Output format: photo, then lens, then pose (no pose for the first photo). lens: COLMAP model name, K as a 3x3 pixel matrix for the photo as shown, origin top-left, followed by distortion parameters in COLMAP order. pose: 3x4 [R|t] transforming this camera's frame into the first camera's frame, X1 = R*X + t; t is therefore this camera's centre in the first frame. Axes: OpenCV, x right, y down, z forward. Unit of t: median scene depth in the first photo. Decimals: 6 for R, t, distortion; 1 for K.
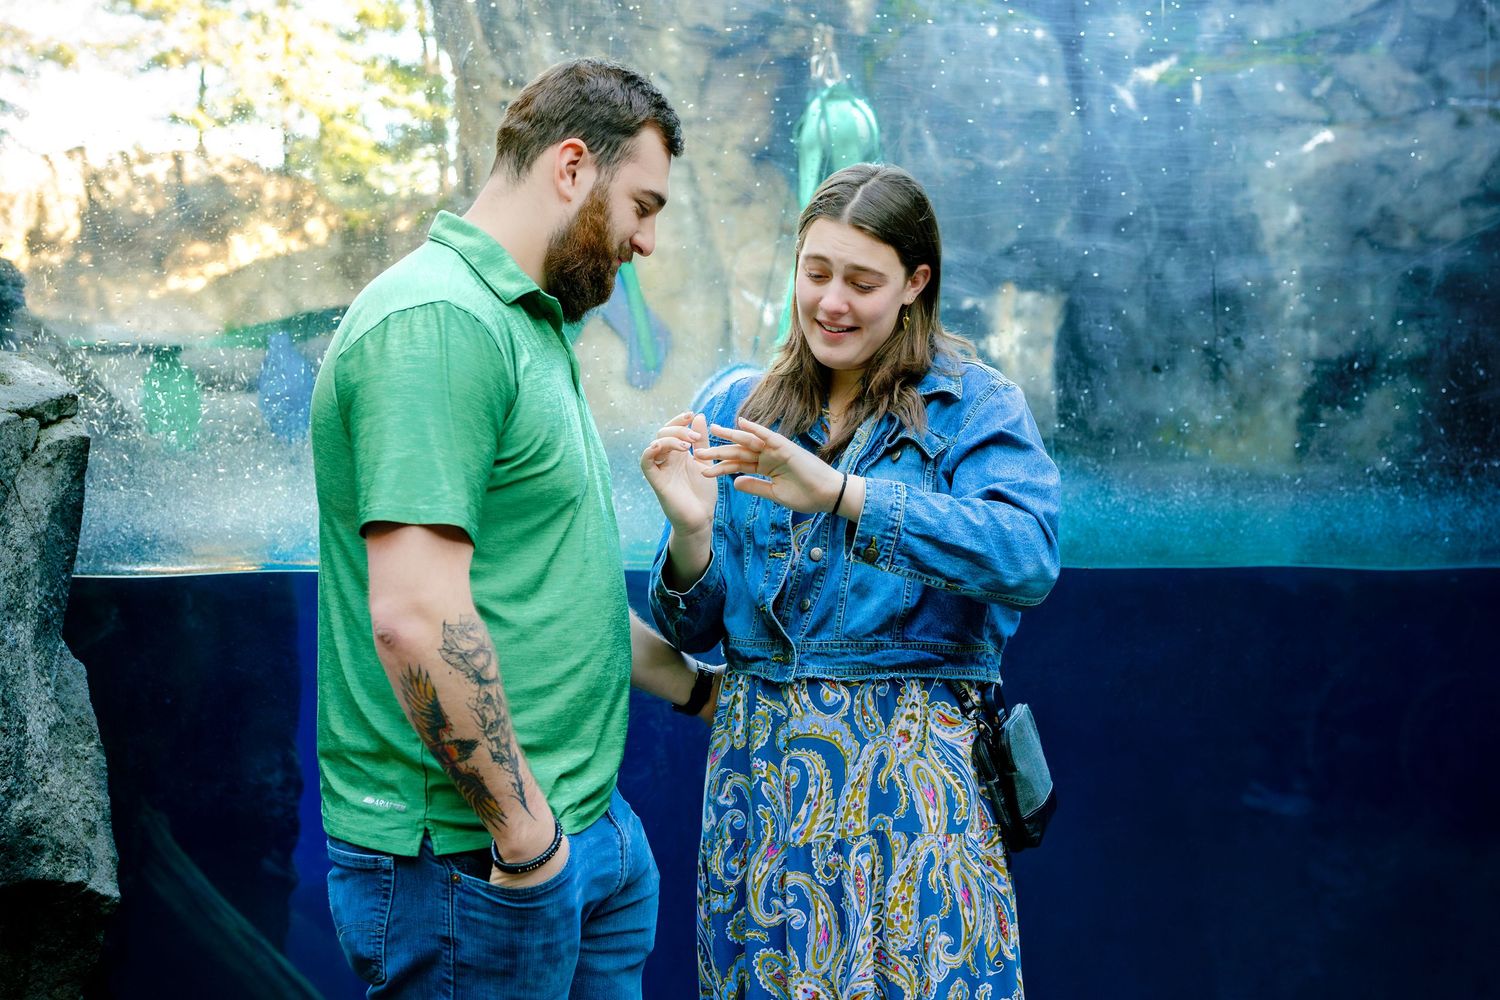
lens RADIAL K [[2159.5, 0, 762.7], [0, 2159.5, 493.7], [0, 0, 1]] dist [0.155279, 0.000000]
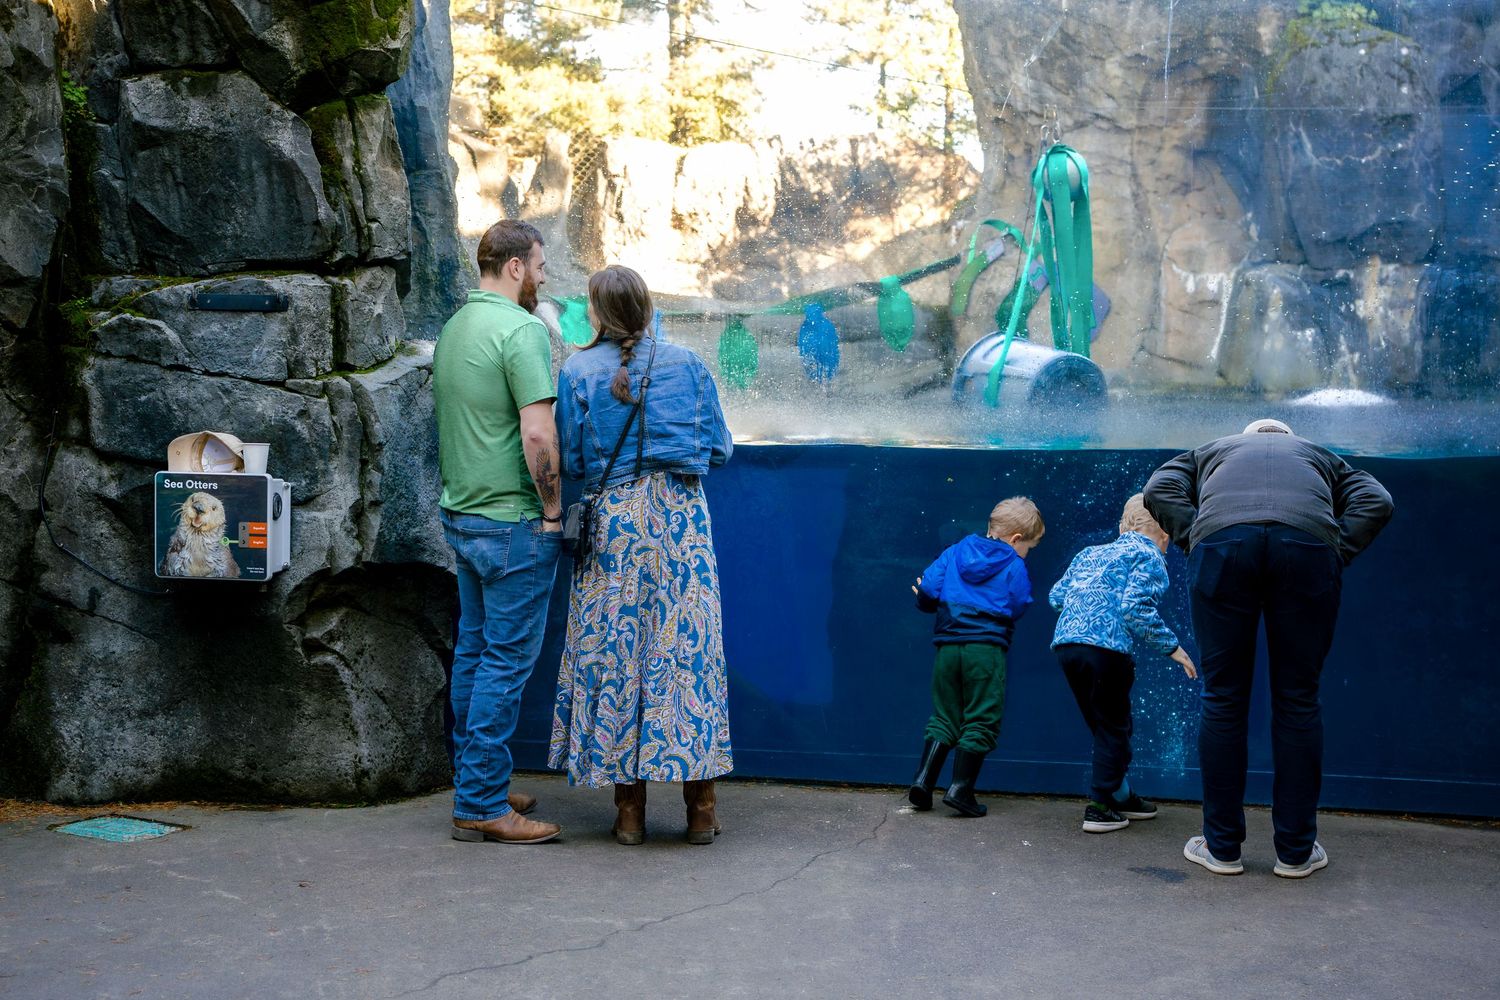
lens RADIAL K [[2043.2, 0, 737.0], [0, 2043.2, 514.0], [0, 0, 1]] dist [0.078752, 0.000000]
pose [[0.941612, 0.026852, -0.335629, 0.168970], [-0.013850, 0.999060, 0.041074, 0.005866], [0.336416, -0.034027, 0.941098, -0.224271]]
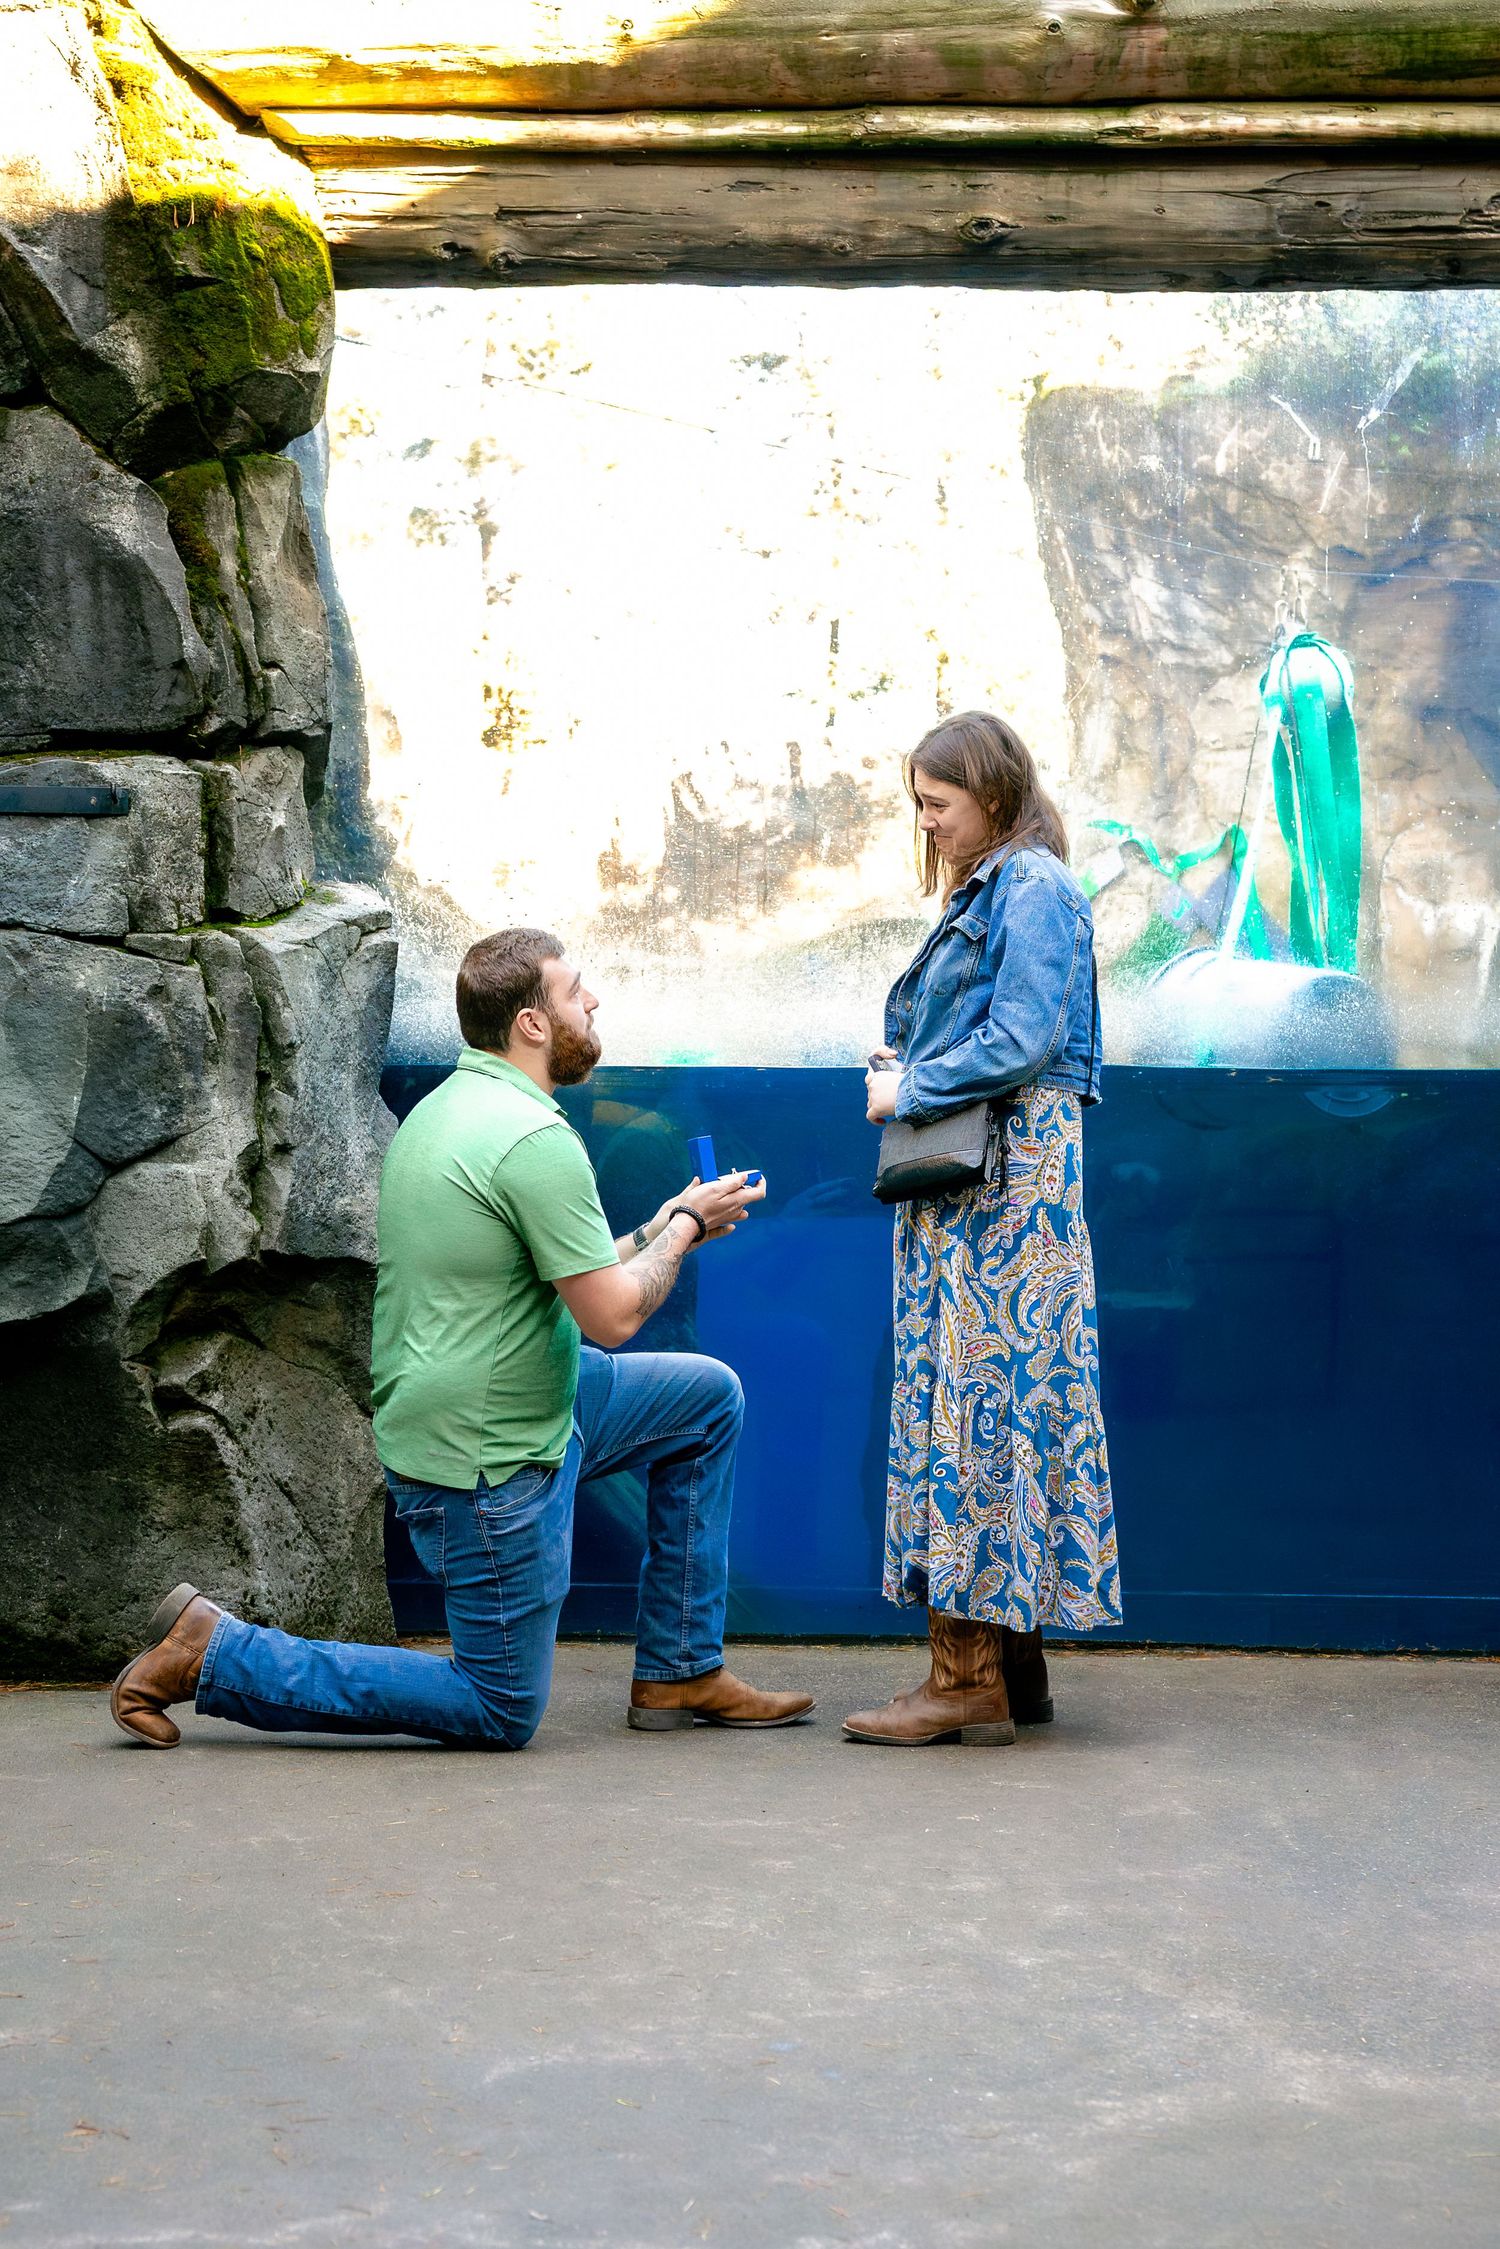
lens RADIAL K [[3374.7, 0, 838.6], [0, 3374.7, 1219.1], [0, 0, 1]] dist [0.022826, 0.000000]
pose [[0.966325, 0.004105, -0.257291, 0.115683], [-0.006641, 0.999938, -0.008988, 0.038123], [0.257238, 0.010394, 0.966292, -0.220205]]
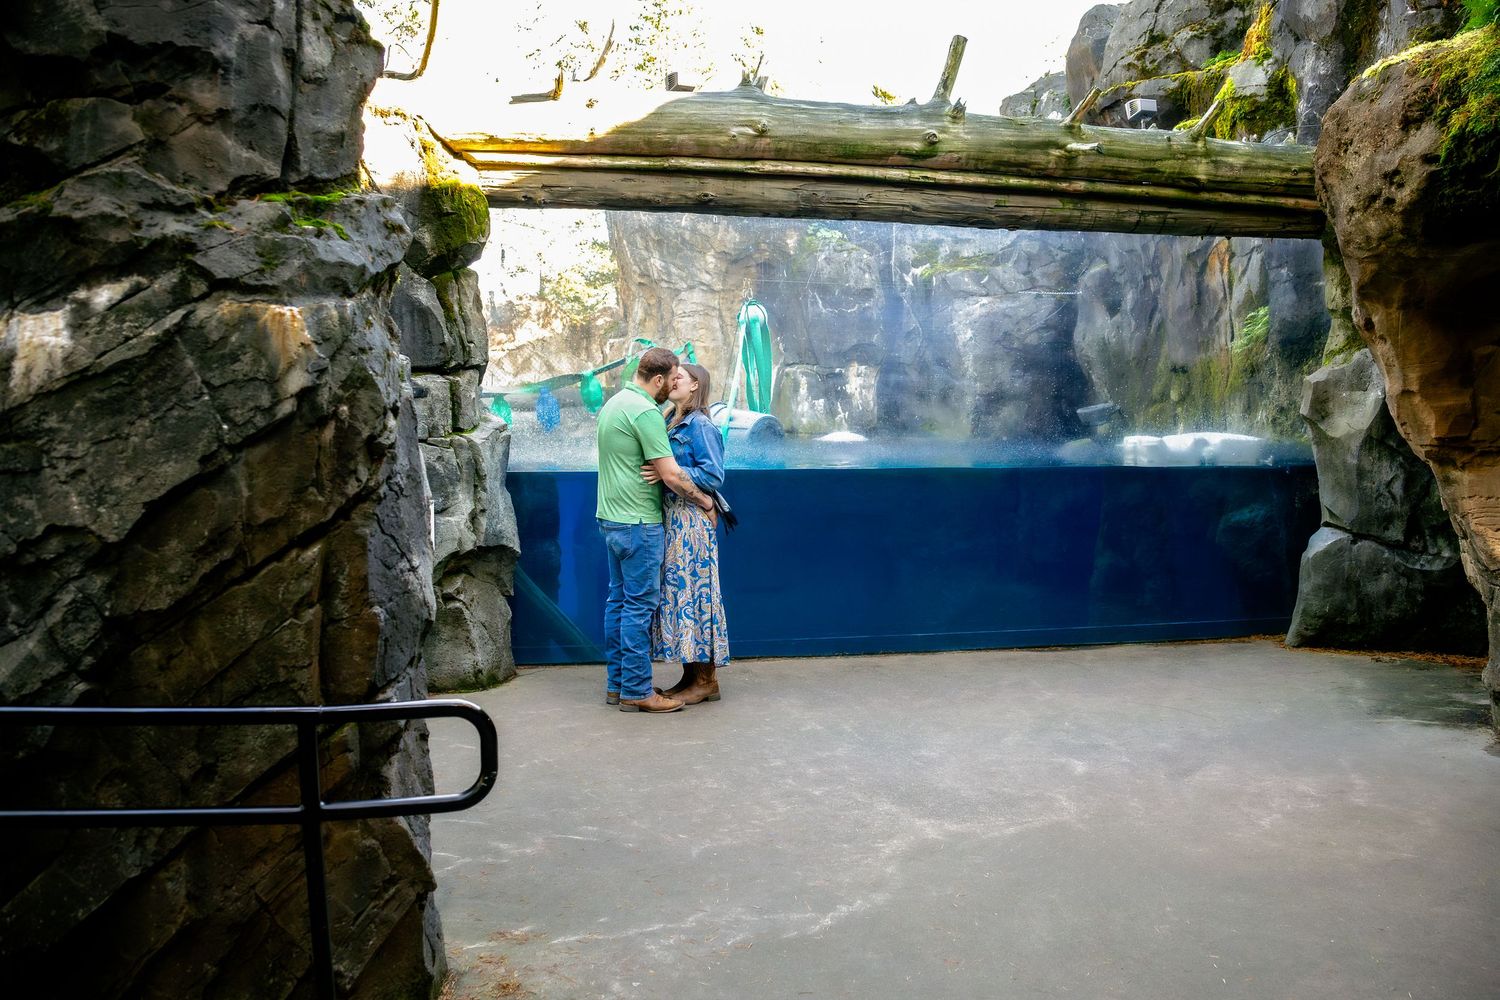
lens RADIAL K [[1159.4, 0, 790.7], [0, 1159.4, 520.0], [0, 0, 1]] dist [-0.177239, -0.004022]
pose [[0.999972, -0.007142, -0.002316, 0.046541], [0.007260, 0.998429, 0.055559, 0.003797], [0.001916, -0.055575, 0.998453, -0.249744]]
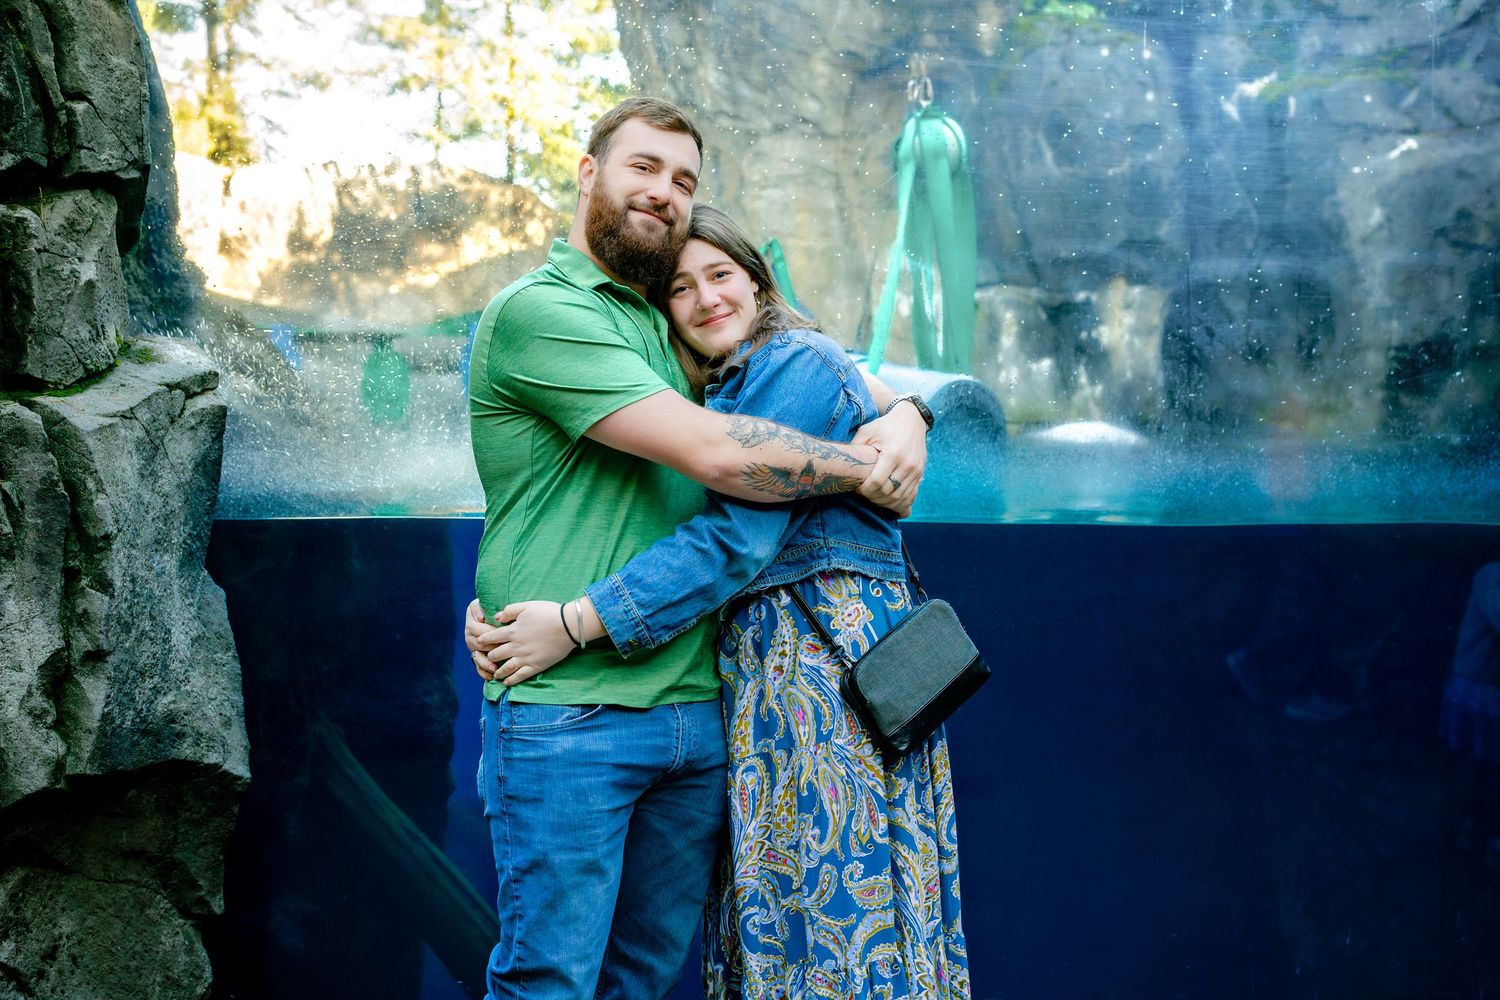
lens RADIAL K [[1949.9, 0, 783.0], [0, 1949.9, 477.1], [0, 0, 1]] dist [0.133271, 0.000000]
pose [[0.996772, 0.007510, -0.079928, 0.022786], [-0.007129, 0.999962, 0.005041, 0.001541], [0.079963, -0.004455, 0.996788, -0.020337]]
